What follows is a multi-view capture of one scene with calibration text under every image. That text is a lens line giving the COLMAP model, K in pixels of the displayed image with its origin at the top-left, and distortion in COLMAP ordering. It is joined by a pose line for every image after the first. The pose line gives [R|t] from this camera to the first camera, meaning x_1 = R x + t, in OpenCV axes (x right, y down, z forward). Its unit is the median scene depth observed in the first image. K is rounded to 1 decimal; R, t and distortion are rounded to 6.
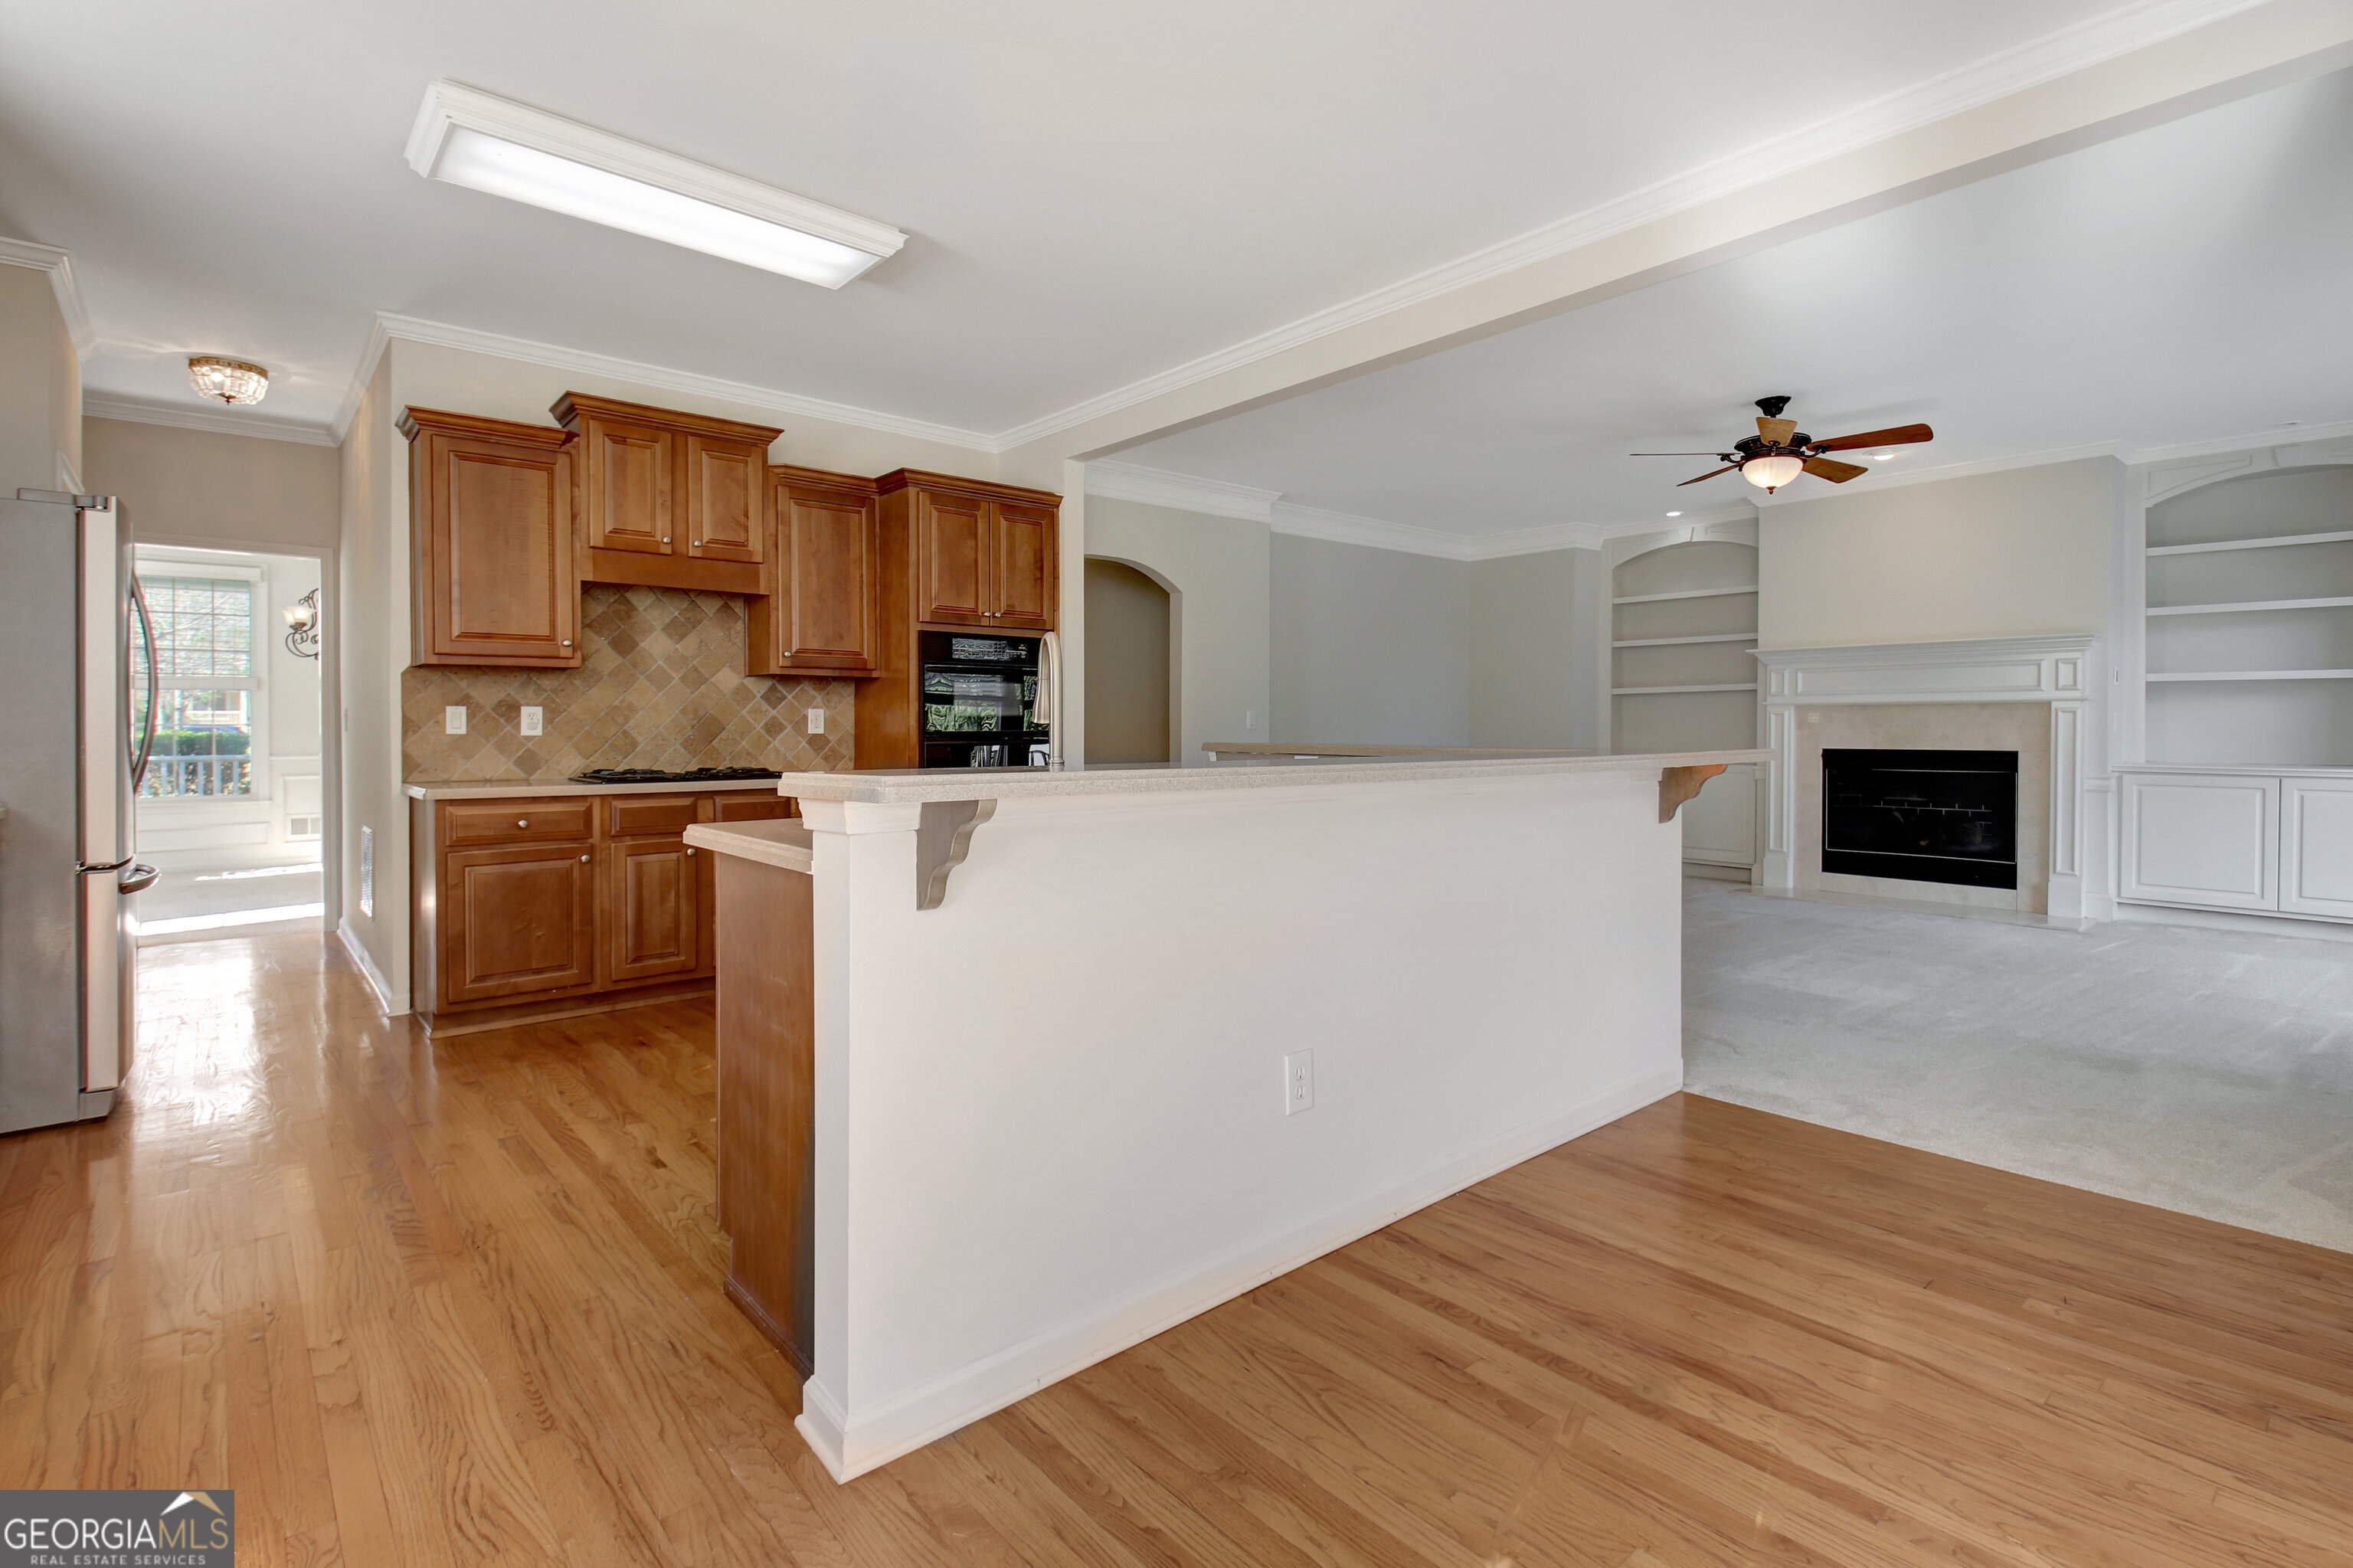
lens RADIAL K [[1118.9, 0, 1181.4], [0, 1118.9, 748.3], [0, 0, 1]] dist [-0.000744, -0.001112]
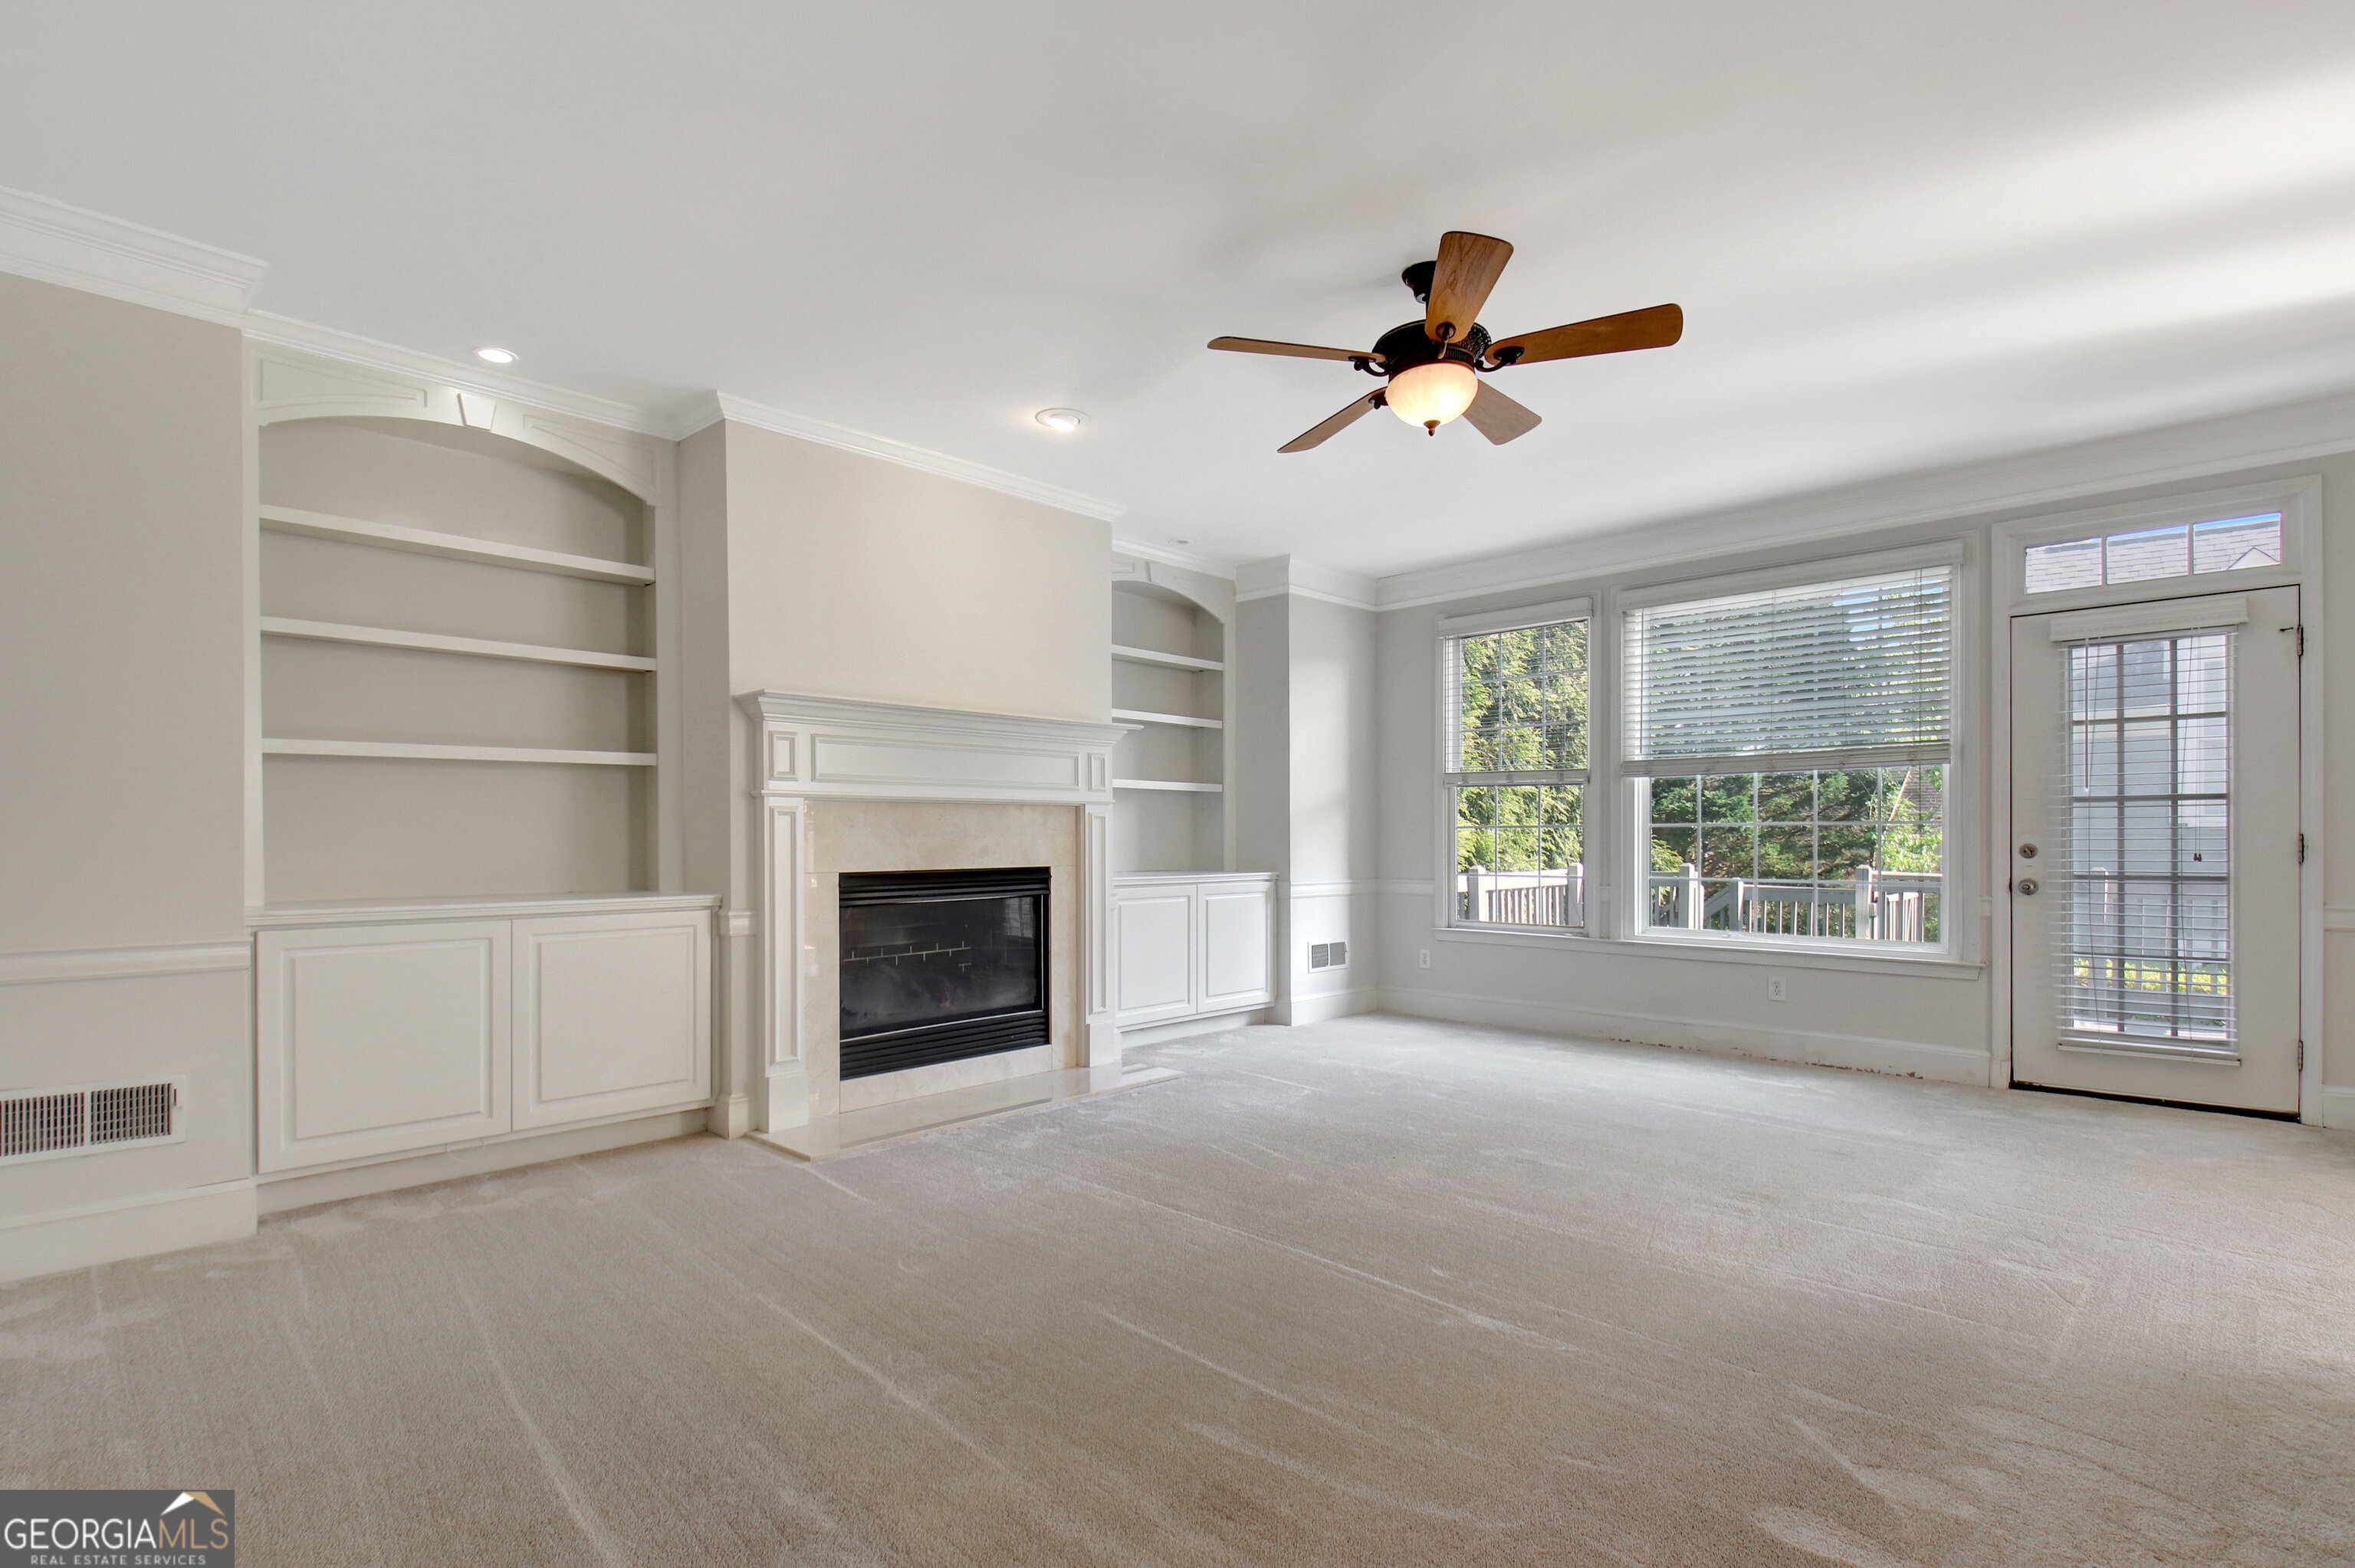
lens RADIAL K [[1122.2, 0, 1166.3], [0, 1122.2, 841.3], [0, 0, 1]] dist [-0.000638, -0.000246]
pose [[-0.085575, -0.006136, 0.996313, -0.047944], [0.020150, 0.999766, 0.007888, -0.025459], [-0.996128, 0.020750, -0.085431, 1.325074]]
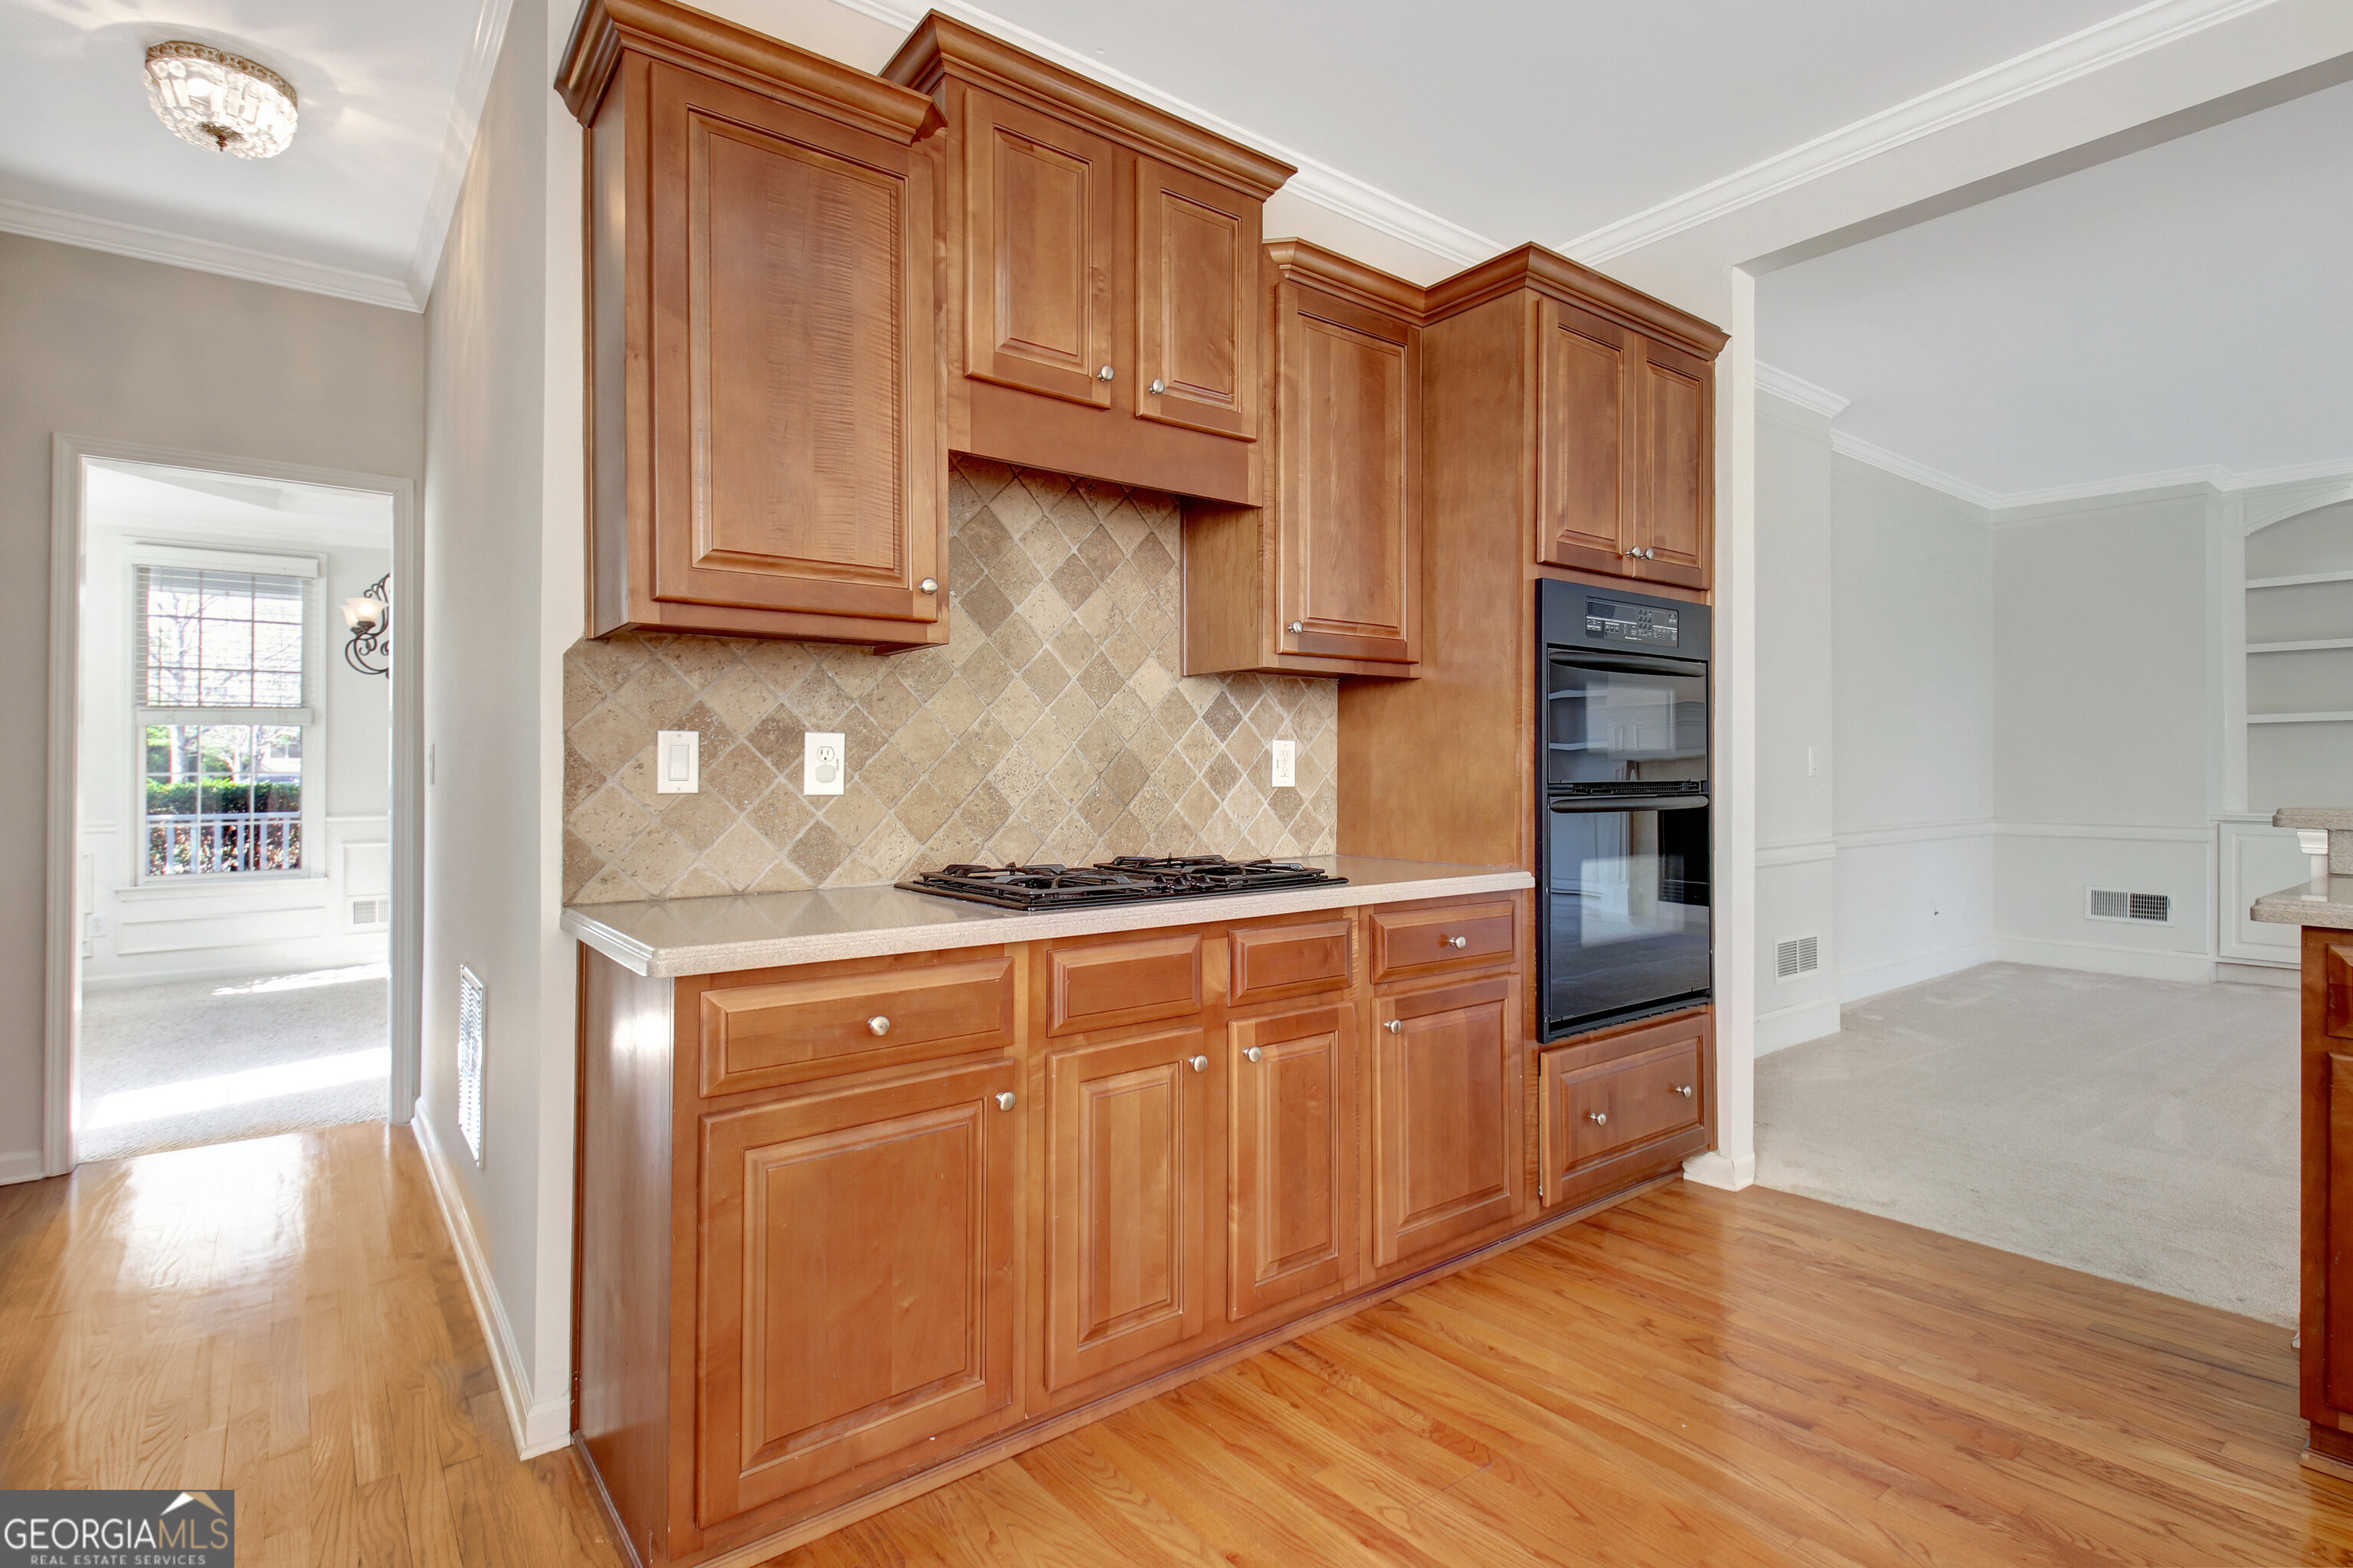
lens RADIAL K [[1148.0, 0, 1174.1], [0, 1148.0, 767.1], [0, 0, 1]] dist [0.033965, -0.021582]
pose [[0.997763, -0.003802, -0.066745, -0.375607], [0.002206, 0.999710, -0.023977, -0.010377], [0.066817, 0.023776, 0.997482, 0.494896]]
